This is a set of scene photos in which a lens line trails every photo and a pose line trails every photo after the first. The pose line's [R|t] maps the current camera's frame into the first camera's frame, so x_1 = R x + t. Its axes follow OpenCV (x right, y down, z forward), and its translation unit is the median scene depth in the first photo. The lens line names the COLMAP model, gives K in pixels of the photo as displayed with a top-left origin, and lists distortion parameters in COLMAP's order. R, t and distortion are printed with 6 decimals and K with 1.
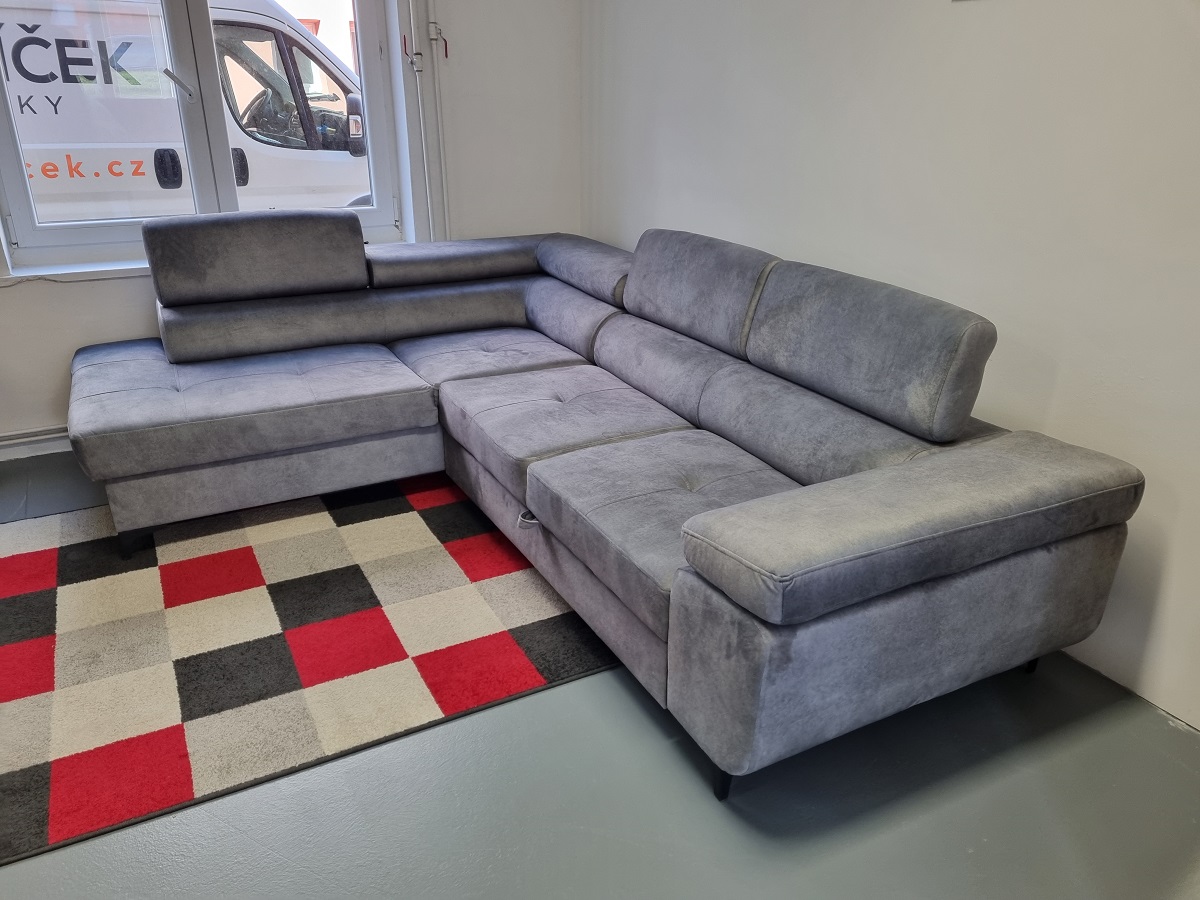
lens RADIAL K [[900.1, 0, 601.5], [0, 900.1, 454.2], [0, 0, 1]] dist [0.046728, -0.034695]
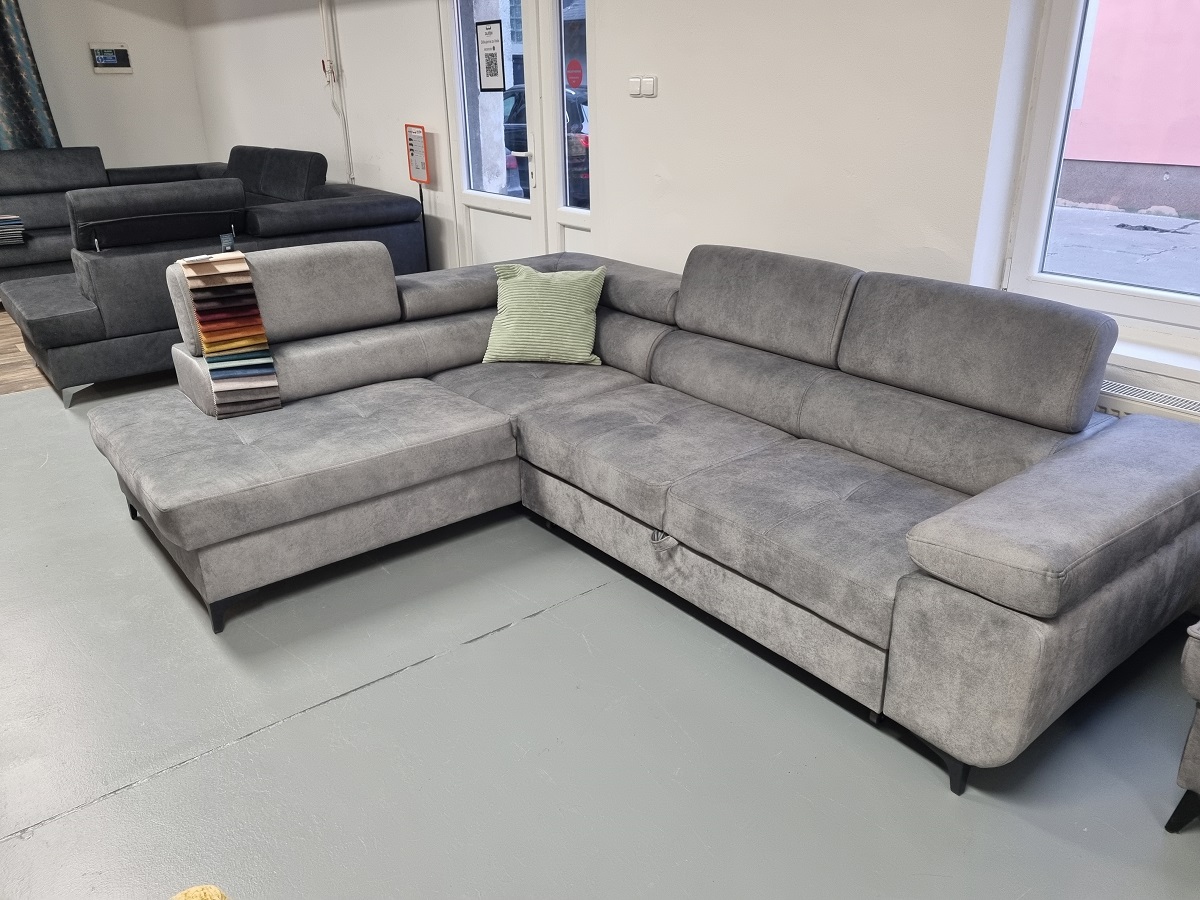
lens RADIAL K [[900.1, 0, 608.0], [0, 900.1, 447.5], [0, 0, 1]] dist [0.046728, -0.034695]
pose [[0.982273, -0.084768, 0.167192, -0.234411], [0.087792, 0.996081, -0.010762, -0.021984], [-0.165625, 0.025249, 0.985866, 0.017806]]
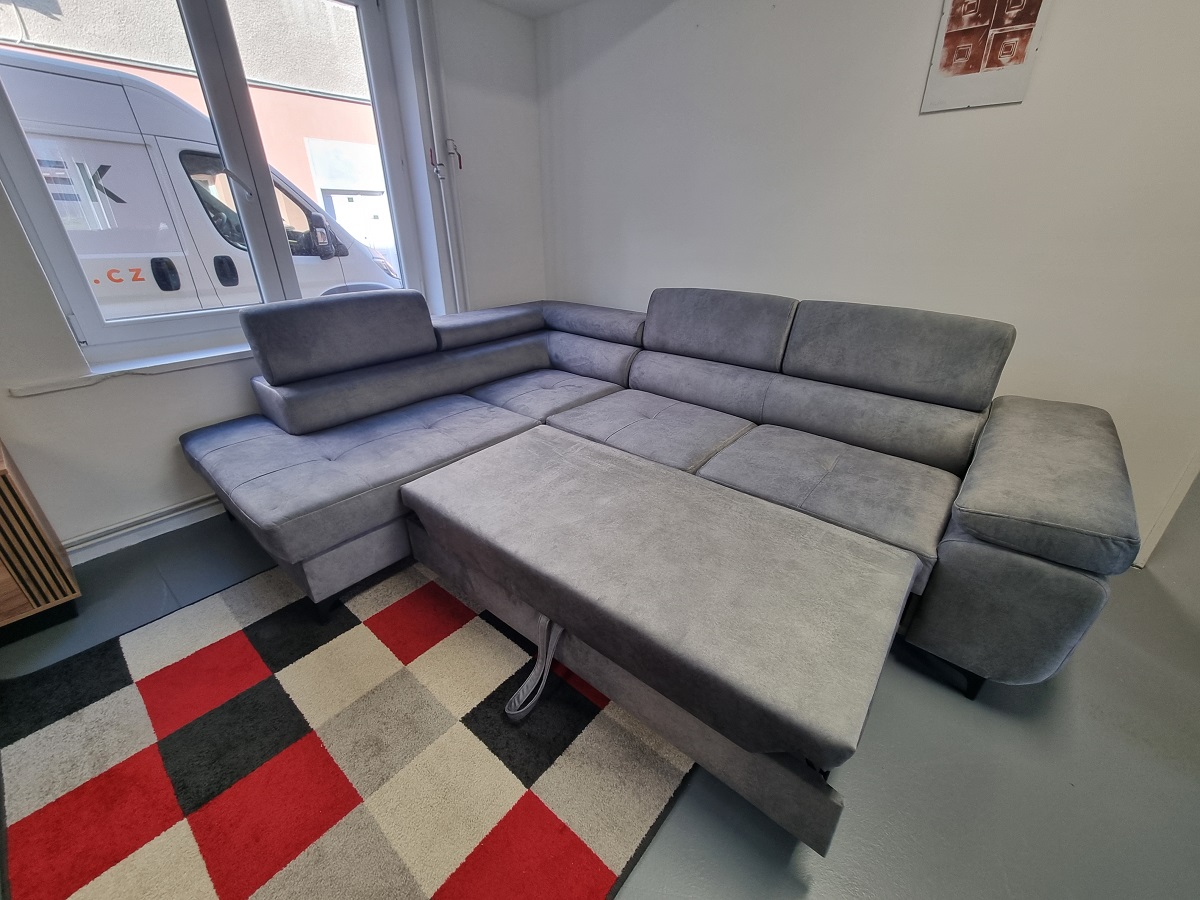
lens RADIAL K [[485.6, 0, 598.4], [0, 485.6, 452.6], [0, 0, 1]] dist [-0.001121, 0.001561]
pose [[0.926934, -0.168627, 0.335200, -0.330231], [0.150992, 0.985437, 0.078199, -0.068823], [-0.343505, -0.021873, 0.938896, 0.308033]]
